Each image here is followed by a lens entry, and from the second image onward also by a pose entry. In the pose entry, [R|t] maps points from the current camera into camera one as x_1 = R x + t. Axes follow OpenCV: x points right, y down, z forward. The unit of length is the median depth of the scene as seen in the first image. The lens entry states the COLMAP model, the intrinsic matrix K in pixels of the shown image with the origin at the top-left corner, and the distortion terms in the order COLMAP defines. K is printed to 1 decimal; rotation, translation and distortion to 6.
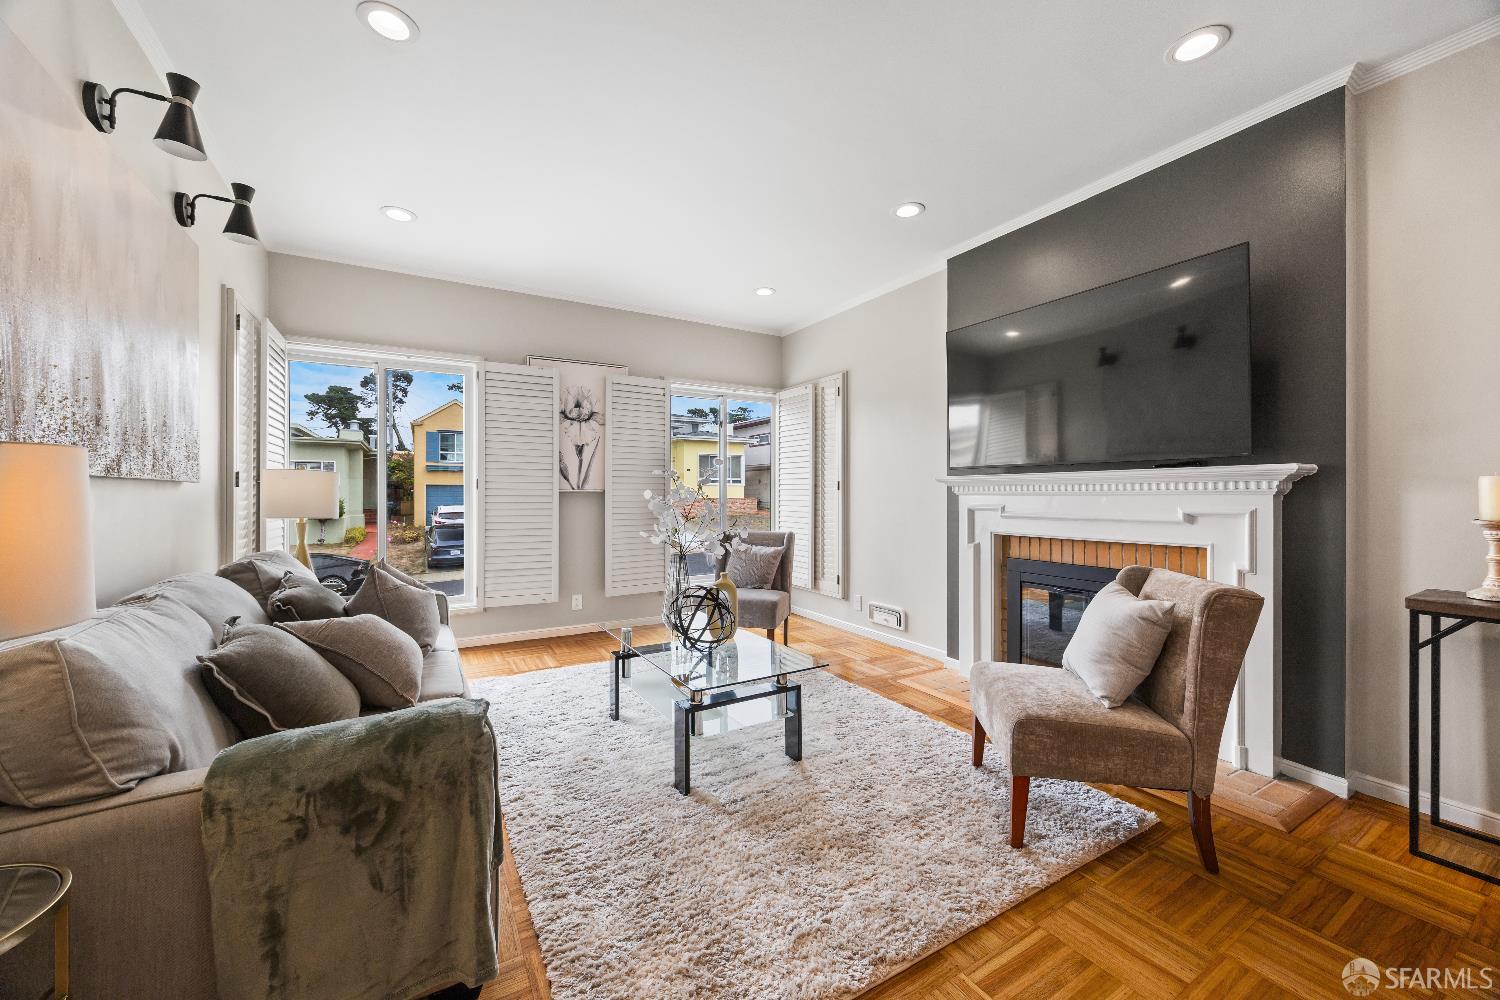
lens RADIAL K [[577.7, 0, 742.2], [0, 577.7, 498.9], [0, 0, 1]] dist [0.000128, 0.000173]
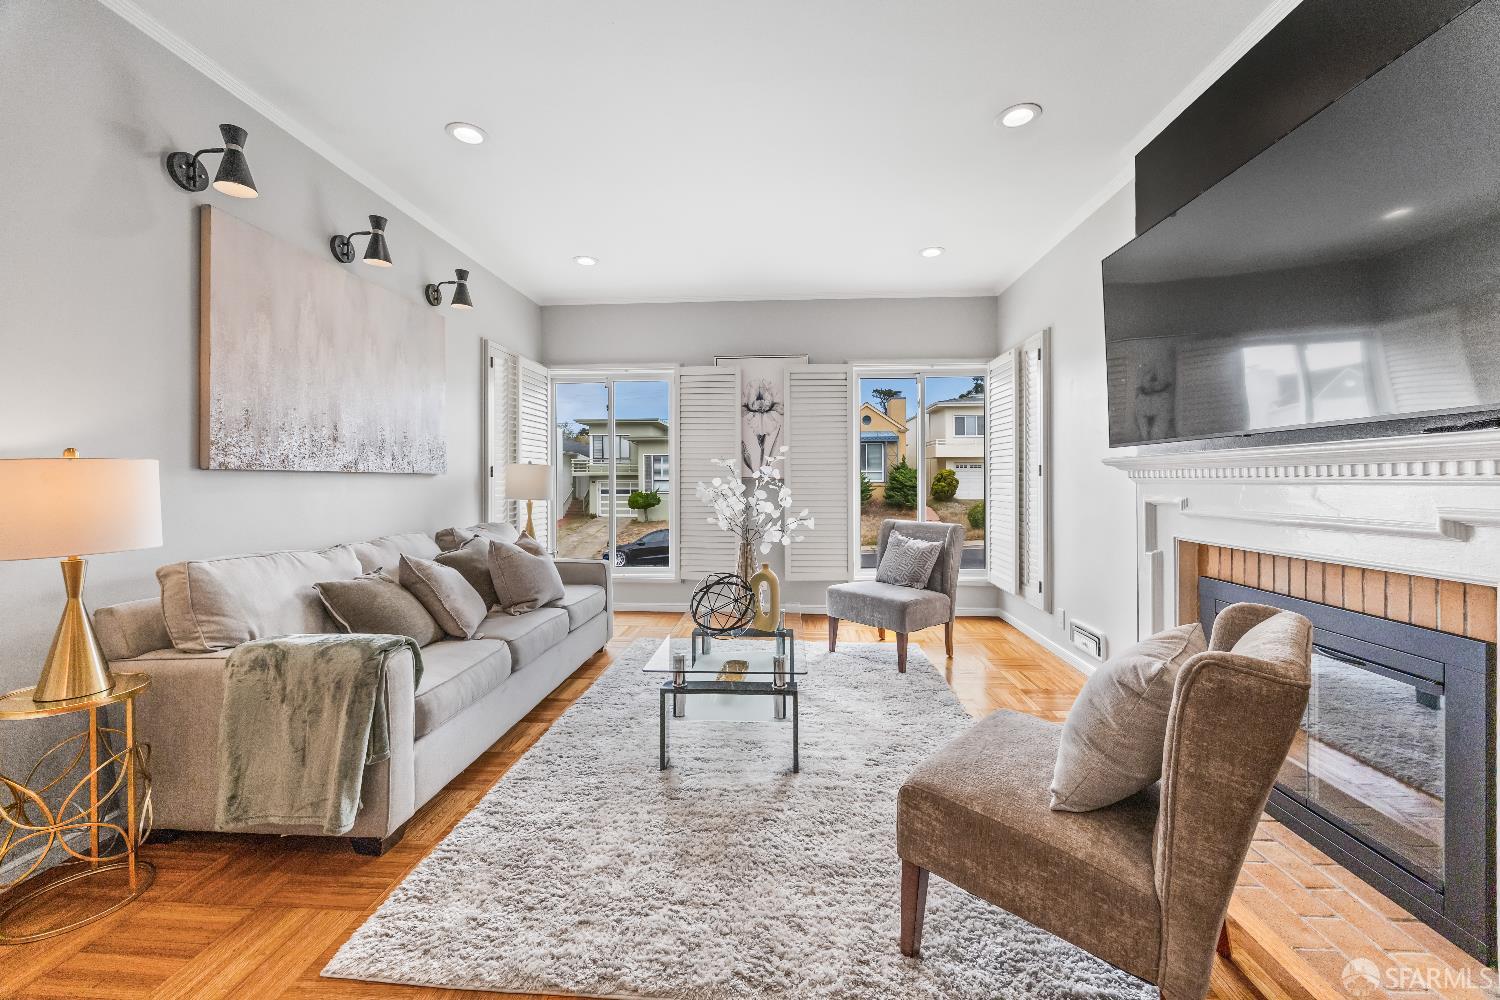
lens RADIAL K [[577.7, 0, 747.2], [0, 577.7, 486.0], [0, 0, 1]] dist [0.000128, 0.000173]
pose [[0.825359, 0.004846, -0.564587, 0.371639], [-0.003332, 0.999988, 0.003711, -0.003616], [0.564598, -0.001182, 0.825365, 0.135521]]
